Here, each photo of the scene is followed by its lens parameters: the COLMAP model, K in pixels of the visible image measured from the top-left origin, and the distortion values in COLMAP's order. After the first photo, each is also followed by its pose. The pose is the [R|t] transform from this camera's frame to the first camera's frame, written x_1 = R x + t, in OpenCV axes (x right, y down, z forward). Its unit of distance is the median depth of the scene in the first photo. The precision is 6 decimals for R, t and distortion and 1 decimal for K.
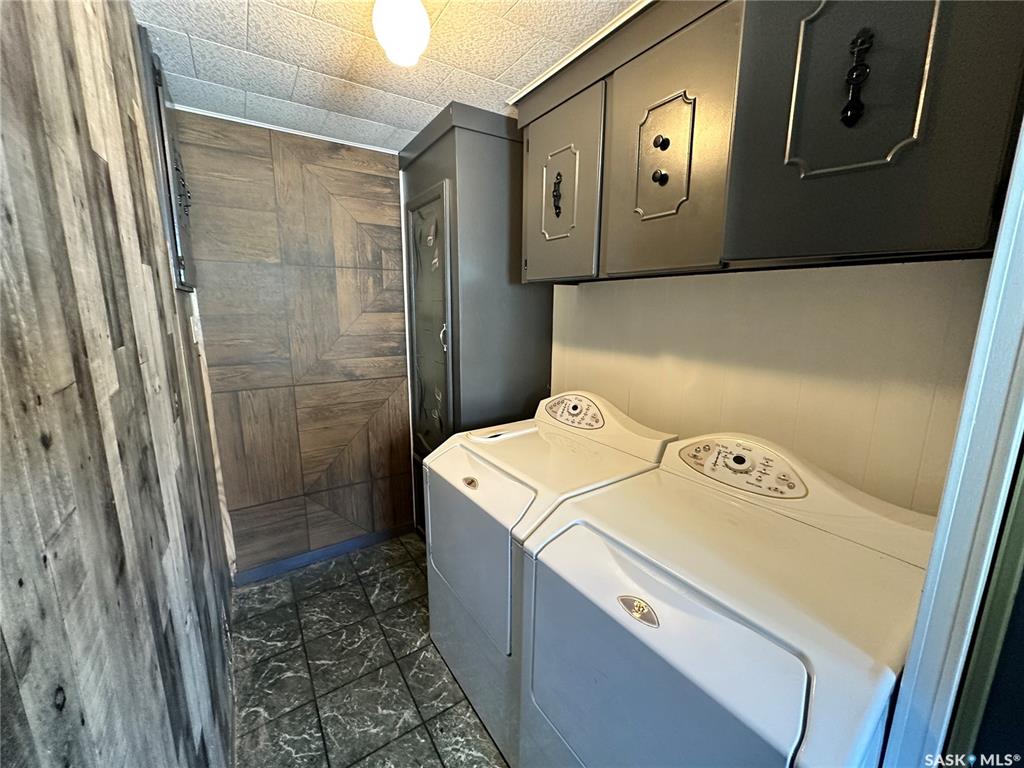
lens RADIAL K [[409.6, 0, 511.2], [0, 409.6, 382.8], [0, 0, 1]] dist [-0.000746, 0.000508]
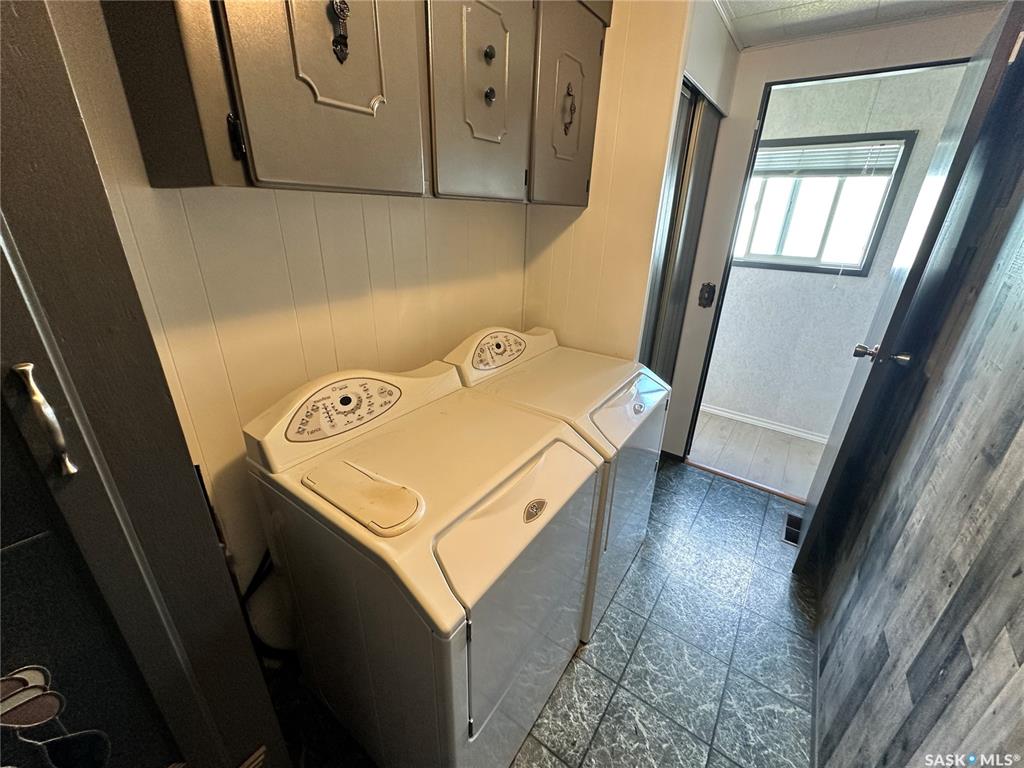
lens RADIAL K [[409.6, 0, 514.1], [0, 409.6, 382.0], [0, 0, 1]] dist [-0.000746, 0.000508]
pose [[-0.356712, -0.371157, 0.857321, -0.576387], [0.142398, 0.885367, 0.442548, -0.255469], [-0.923298, 0.279943, -0.262969, 1.096733]]
